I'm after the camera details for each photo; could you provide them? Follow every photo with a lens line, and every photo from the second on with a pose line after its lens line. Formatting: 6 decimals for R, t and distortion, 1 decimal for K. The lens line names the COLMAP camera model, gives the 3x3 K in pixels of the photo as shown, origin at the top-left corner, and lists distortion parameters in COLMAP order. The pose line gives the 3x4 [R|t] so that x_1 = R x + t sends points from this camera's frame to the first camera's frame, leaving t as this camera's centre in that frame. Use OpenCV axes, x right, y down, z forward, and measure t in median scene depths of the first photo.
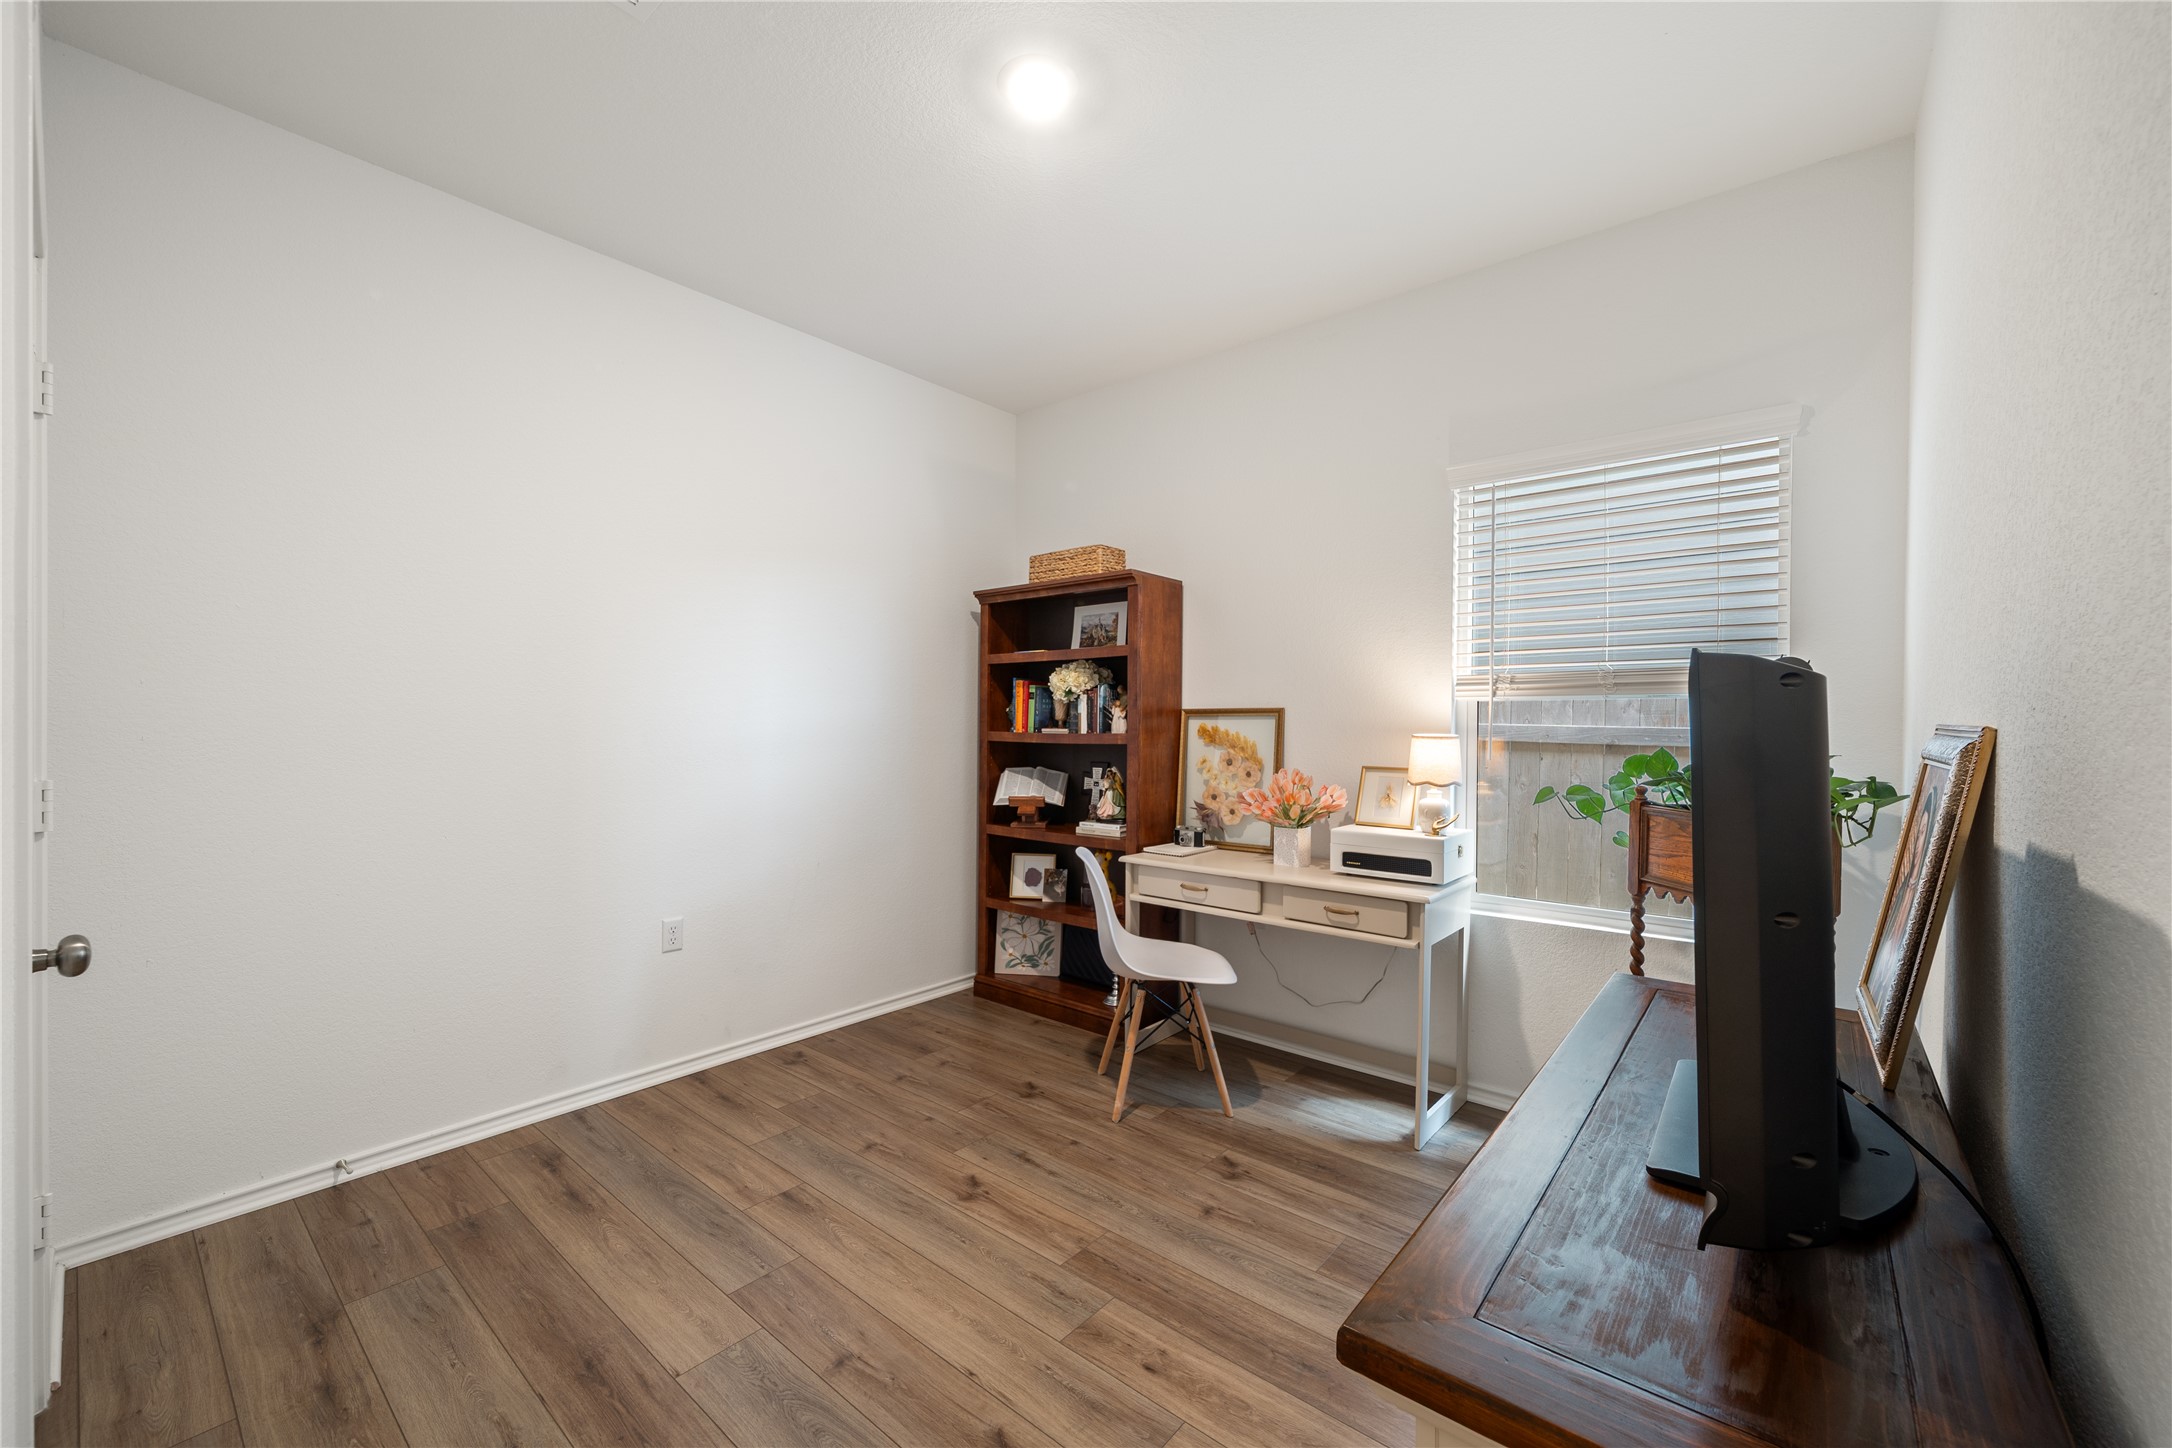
lens RADIAL K [[864.2, 0, 1089.2], [0, 864.2, 728.5], [0, 0, 1]] dist [-0.003613, 0.000302]
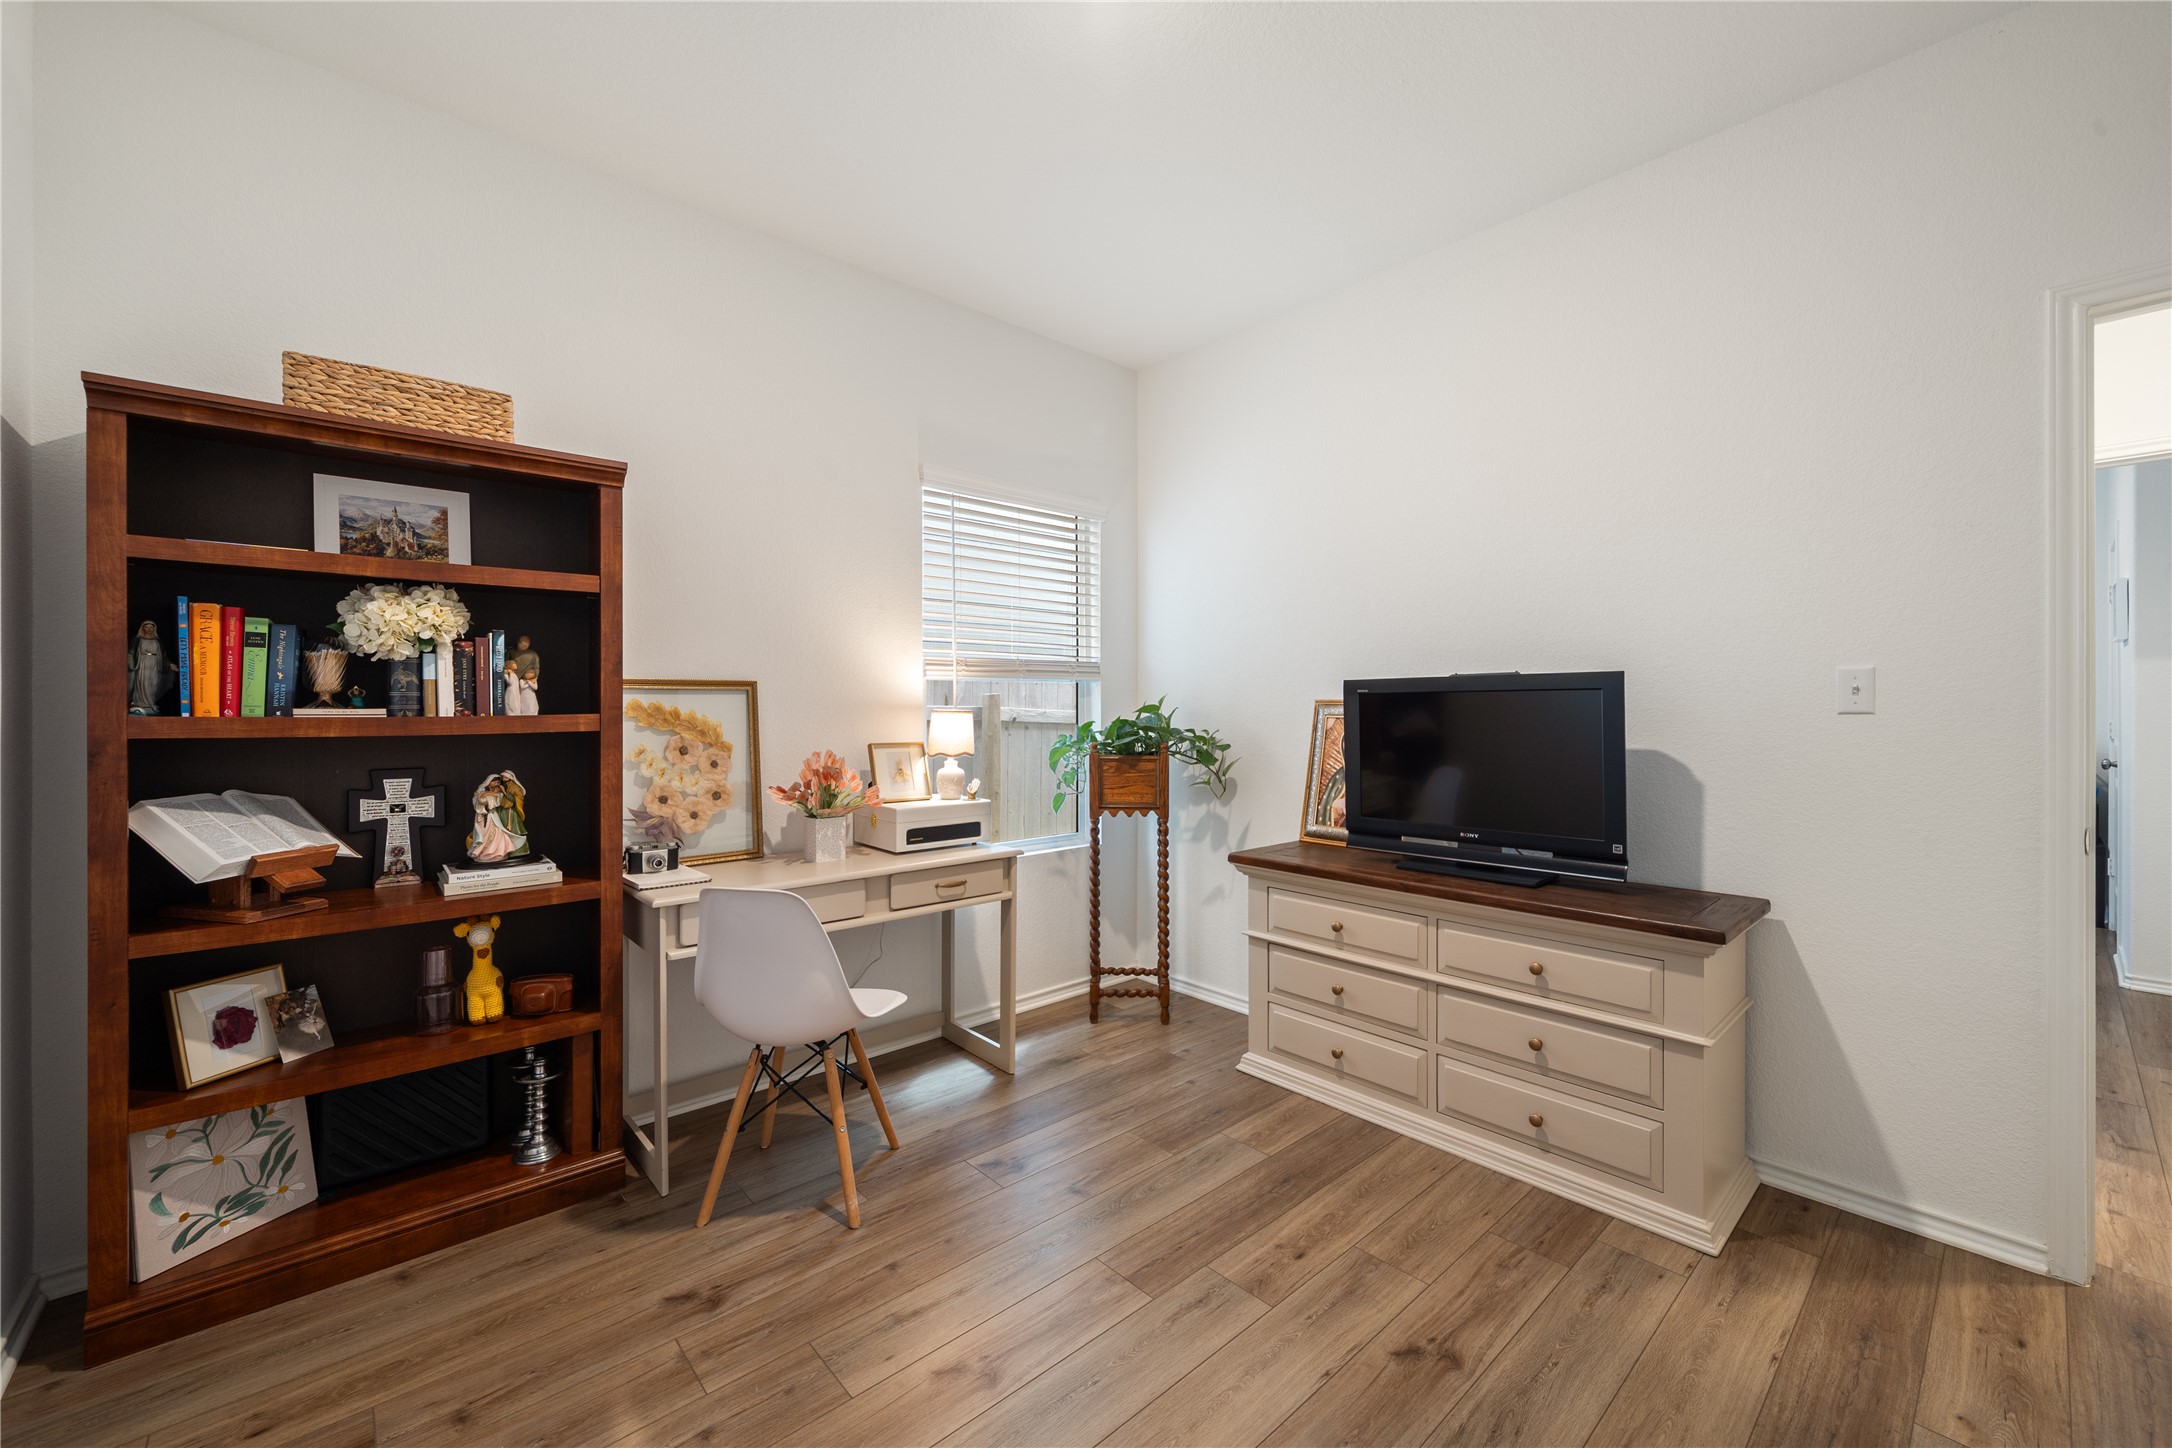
lens RADIAL K [[864.2, 0, 1096.8], [0, 864.2, 710.1], [0, 0, 1]] dist [-0.003613, 0.000302]
pose [[0.127245, -0.007403, 0.991844, -0.548771], [0.007482, 0.999951, 0.006504, 0.001351], [-0.991843, 0.006594, 0.127294, 0.555439]]
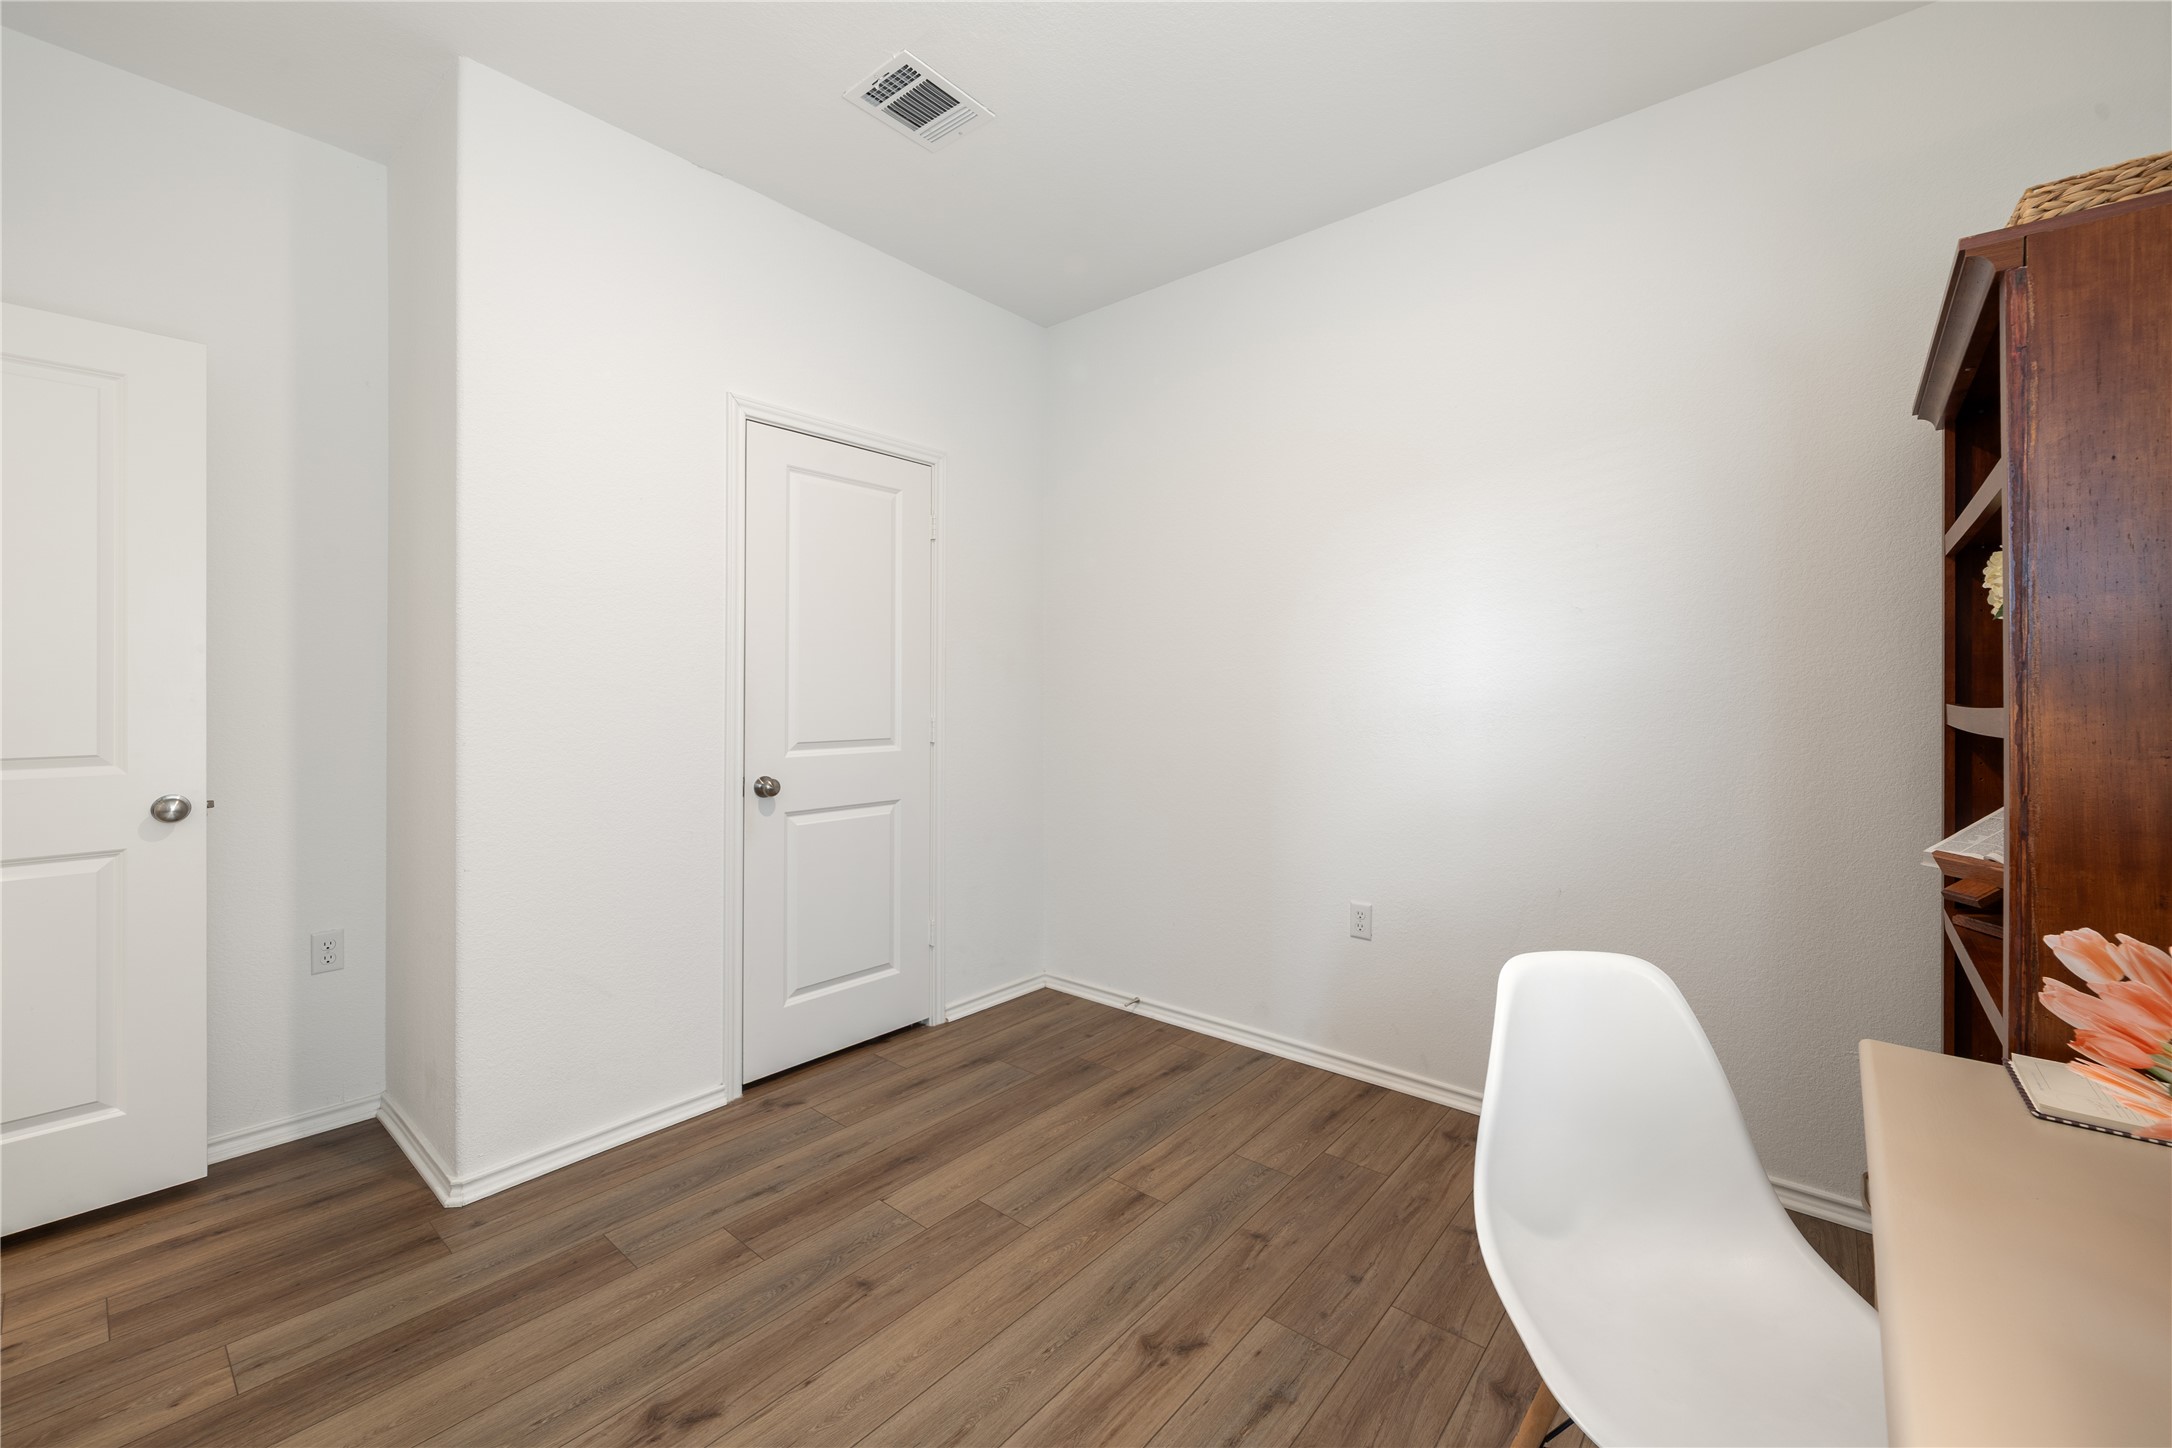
lens RADIAL K [[864.2, 0, 1083.2], [0, 864.2, 702.0], [0, 0, 1]] dist [-0.003613, 0.000302]
pose [[-0.006878, 0.005188, -0.999963, 0.385303], [-0.008552, 0.999950, 0.005246, 0.005306], [0.999940, 0.008588, -0.006834, 0.638171]]
